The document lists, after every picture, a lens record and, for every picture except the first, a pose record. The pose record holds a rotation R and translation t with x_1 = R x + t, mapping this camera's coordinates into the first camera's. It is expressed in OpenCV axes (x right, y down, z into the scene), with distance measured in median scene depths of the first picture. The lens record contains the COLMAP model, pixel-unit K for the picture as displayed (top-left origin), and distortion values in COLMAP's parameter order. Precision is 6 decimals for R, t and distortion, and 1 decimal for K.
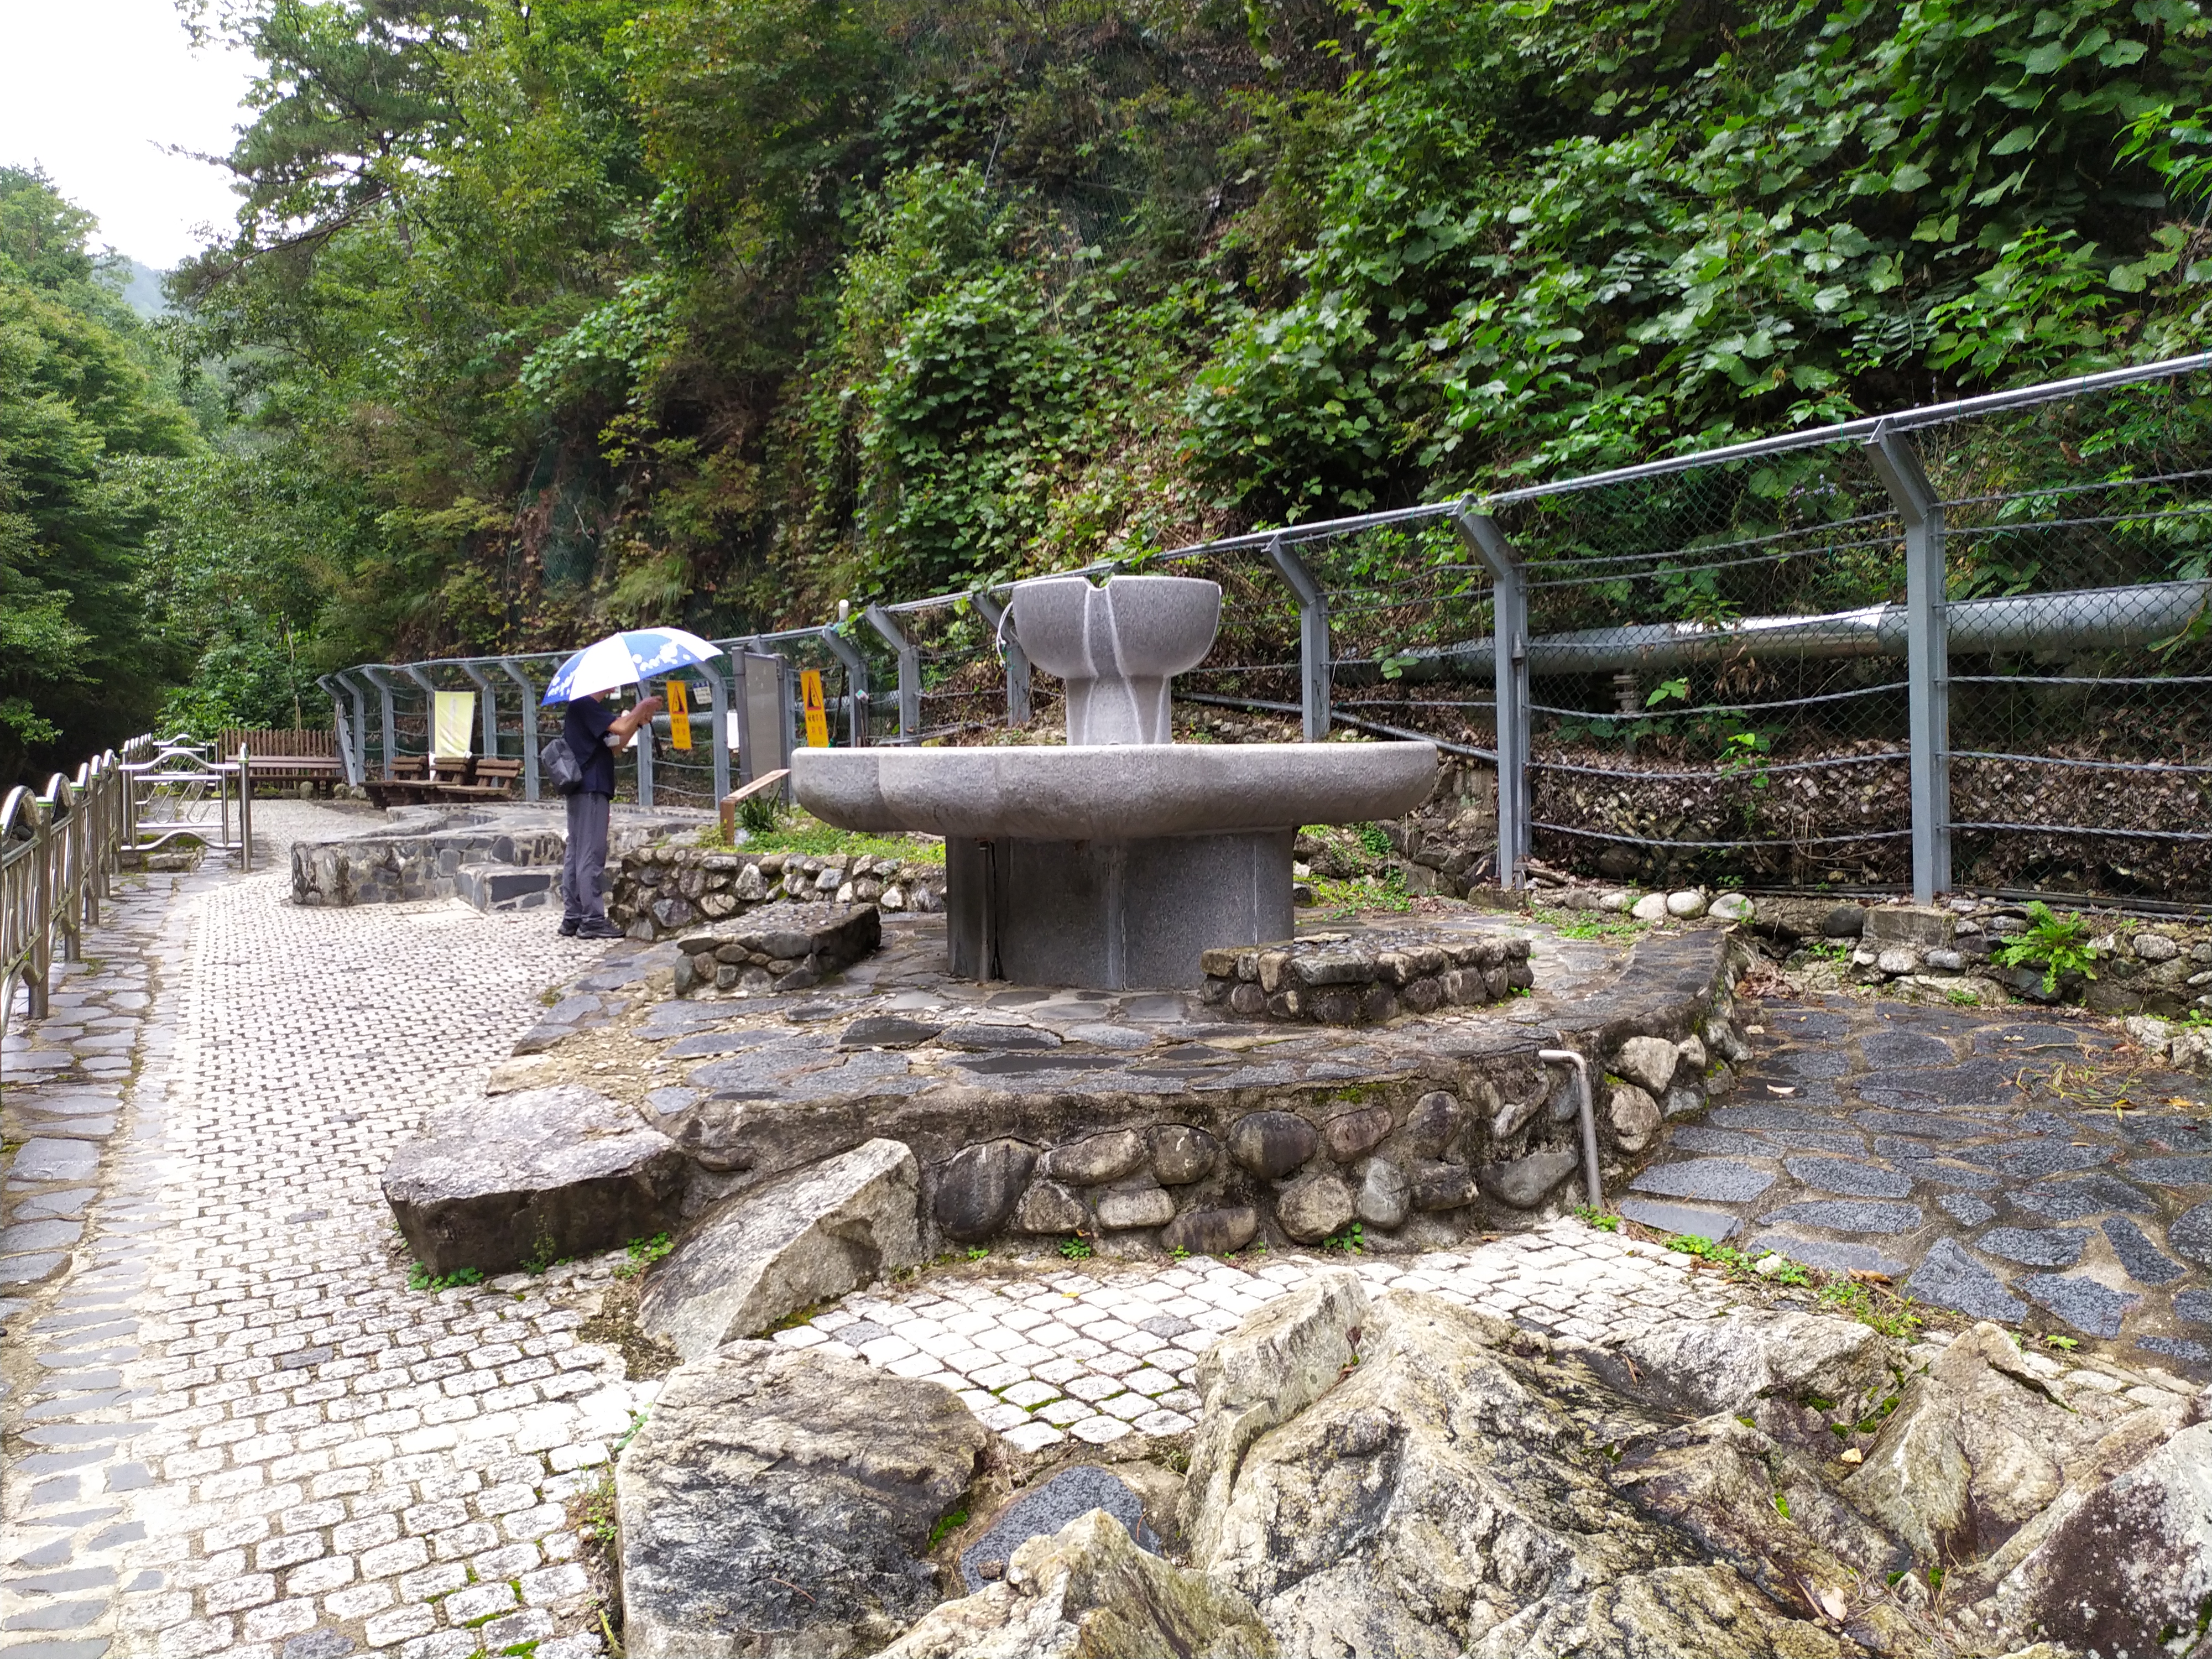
lens RADIAL K [[1555.9, 0, 1106.0], [0, 1555.9, 829.5], [0, 0, 1]] dist [0.037758, -0.000442]
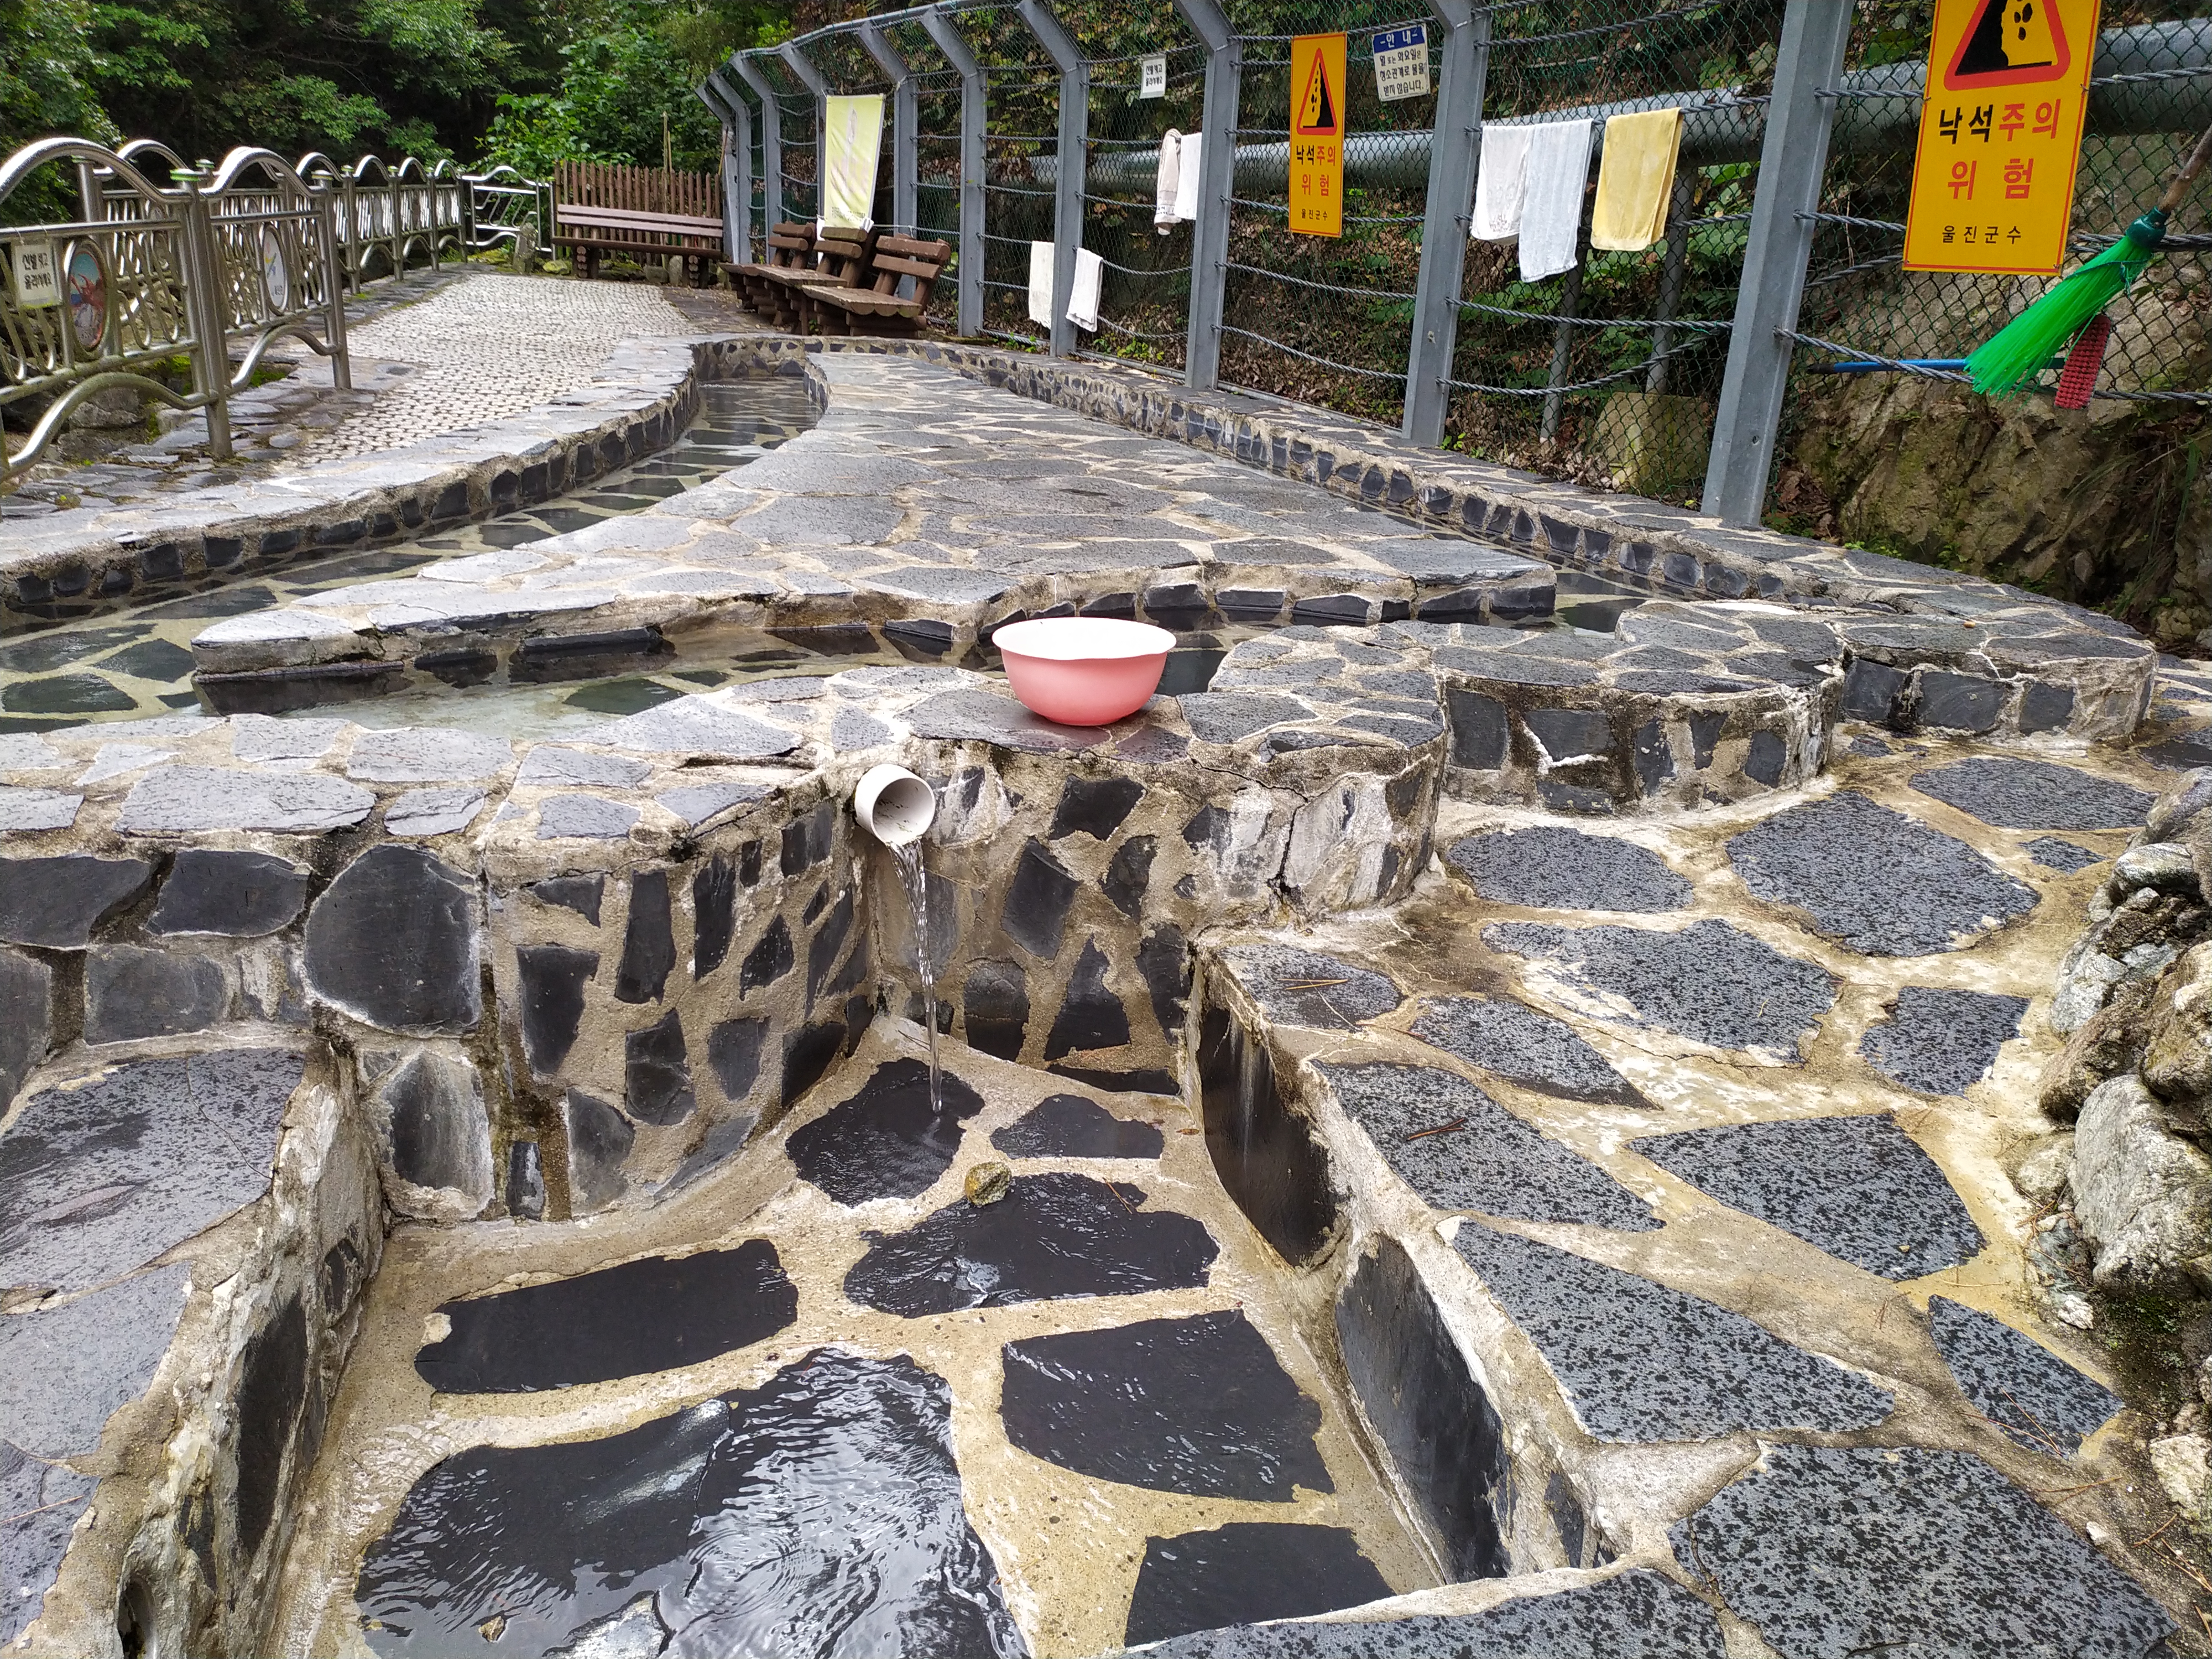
lens RADIAL K [[1555.9, 0, 1106.0], [0, 1555.9, 829.5], [0, 0, 1]] dist [0.037758, -0.000442]
pose [[0.951050, 0.163673, -0.262137, -0.196496], [-0.079038, 0.948847, 0.305684, -0.027220], [0.298760, -0.270002, 0.915337, 0.599262]]
